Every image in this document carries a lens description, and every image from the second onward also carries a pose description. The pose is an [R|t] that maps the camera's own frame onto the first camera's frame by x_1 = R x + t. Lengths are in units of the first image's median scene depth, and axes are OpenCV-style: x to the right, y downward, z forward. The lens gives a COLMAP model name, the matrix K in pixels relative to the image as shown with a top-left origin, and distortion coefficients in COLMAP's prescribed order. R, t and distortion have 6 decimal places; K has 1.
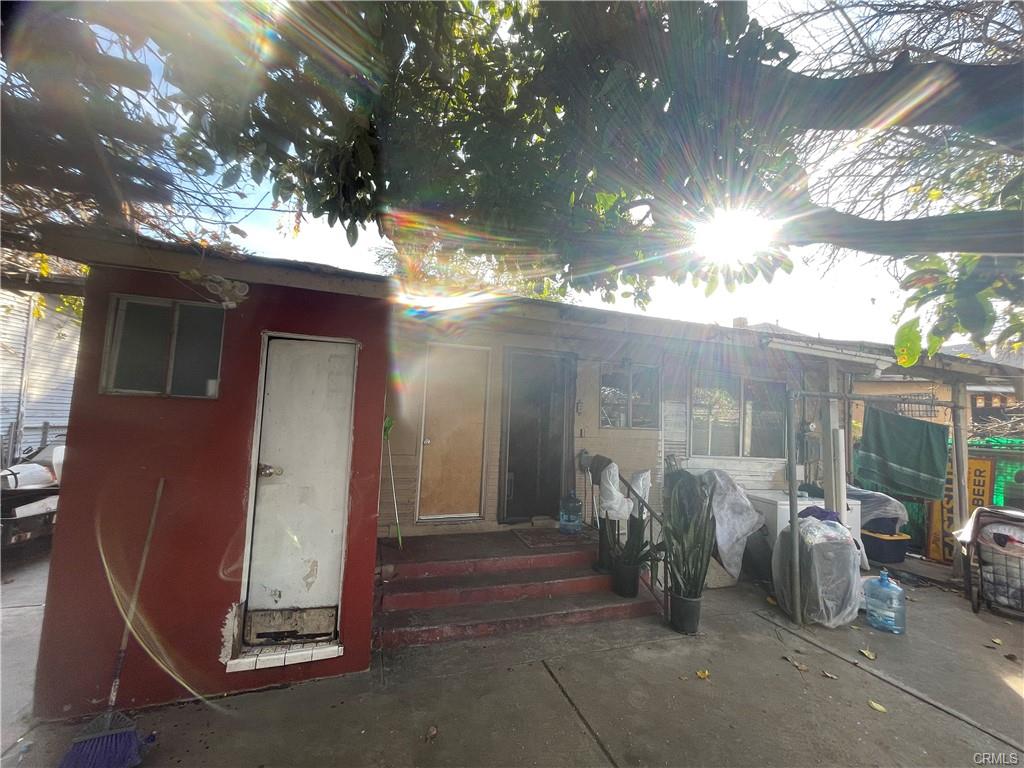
lens RADIAL K [[421.2, 0, 512.0], [0, 421.2, 384.0], [0, 0, 1]] dist [-0.006574, 0.000617]
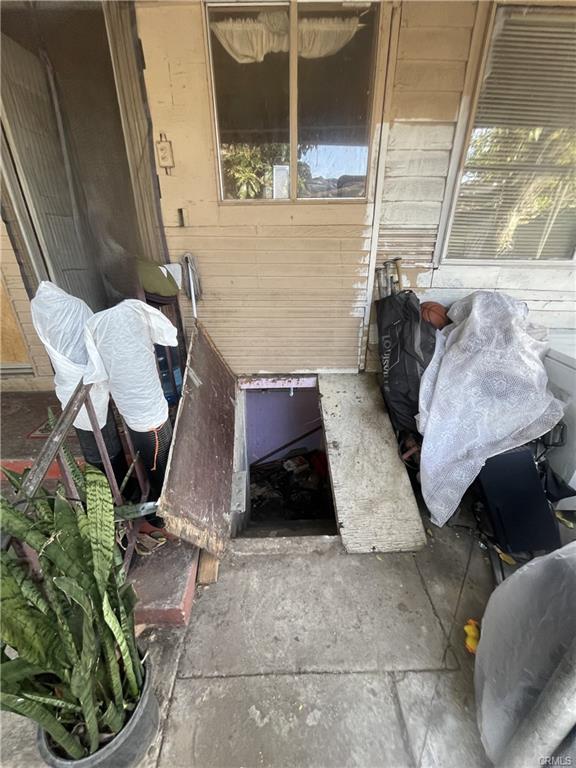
lens RADIAL K [[311.1, 0, 290.1], [0, 311.1, 383.3], [0, 0, 1]] dist [-0.000999, -0.000356]
pose [[0.953130, 0.081480, -0.291382, 0.416677], [0.072204, 0.873976, 0.480575, 0.123038], [0.293819, -0.479090, 0.827130, 0.659148]]
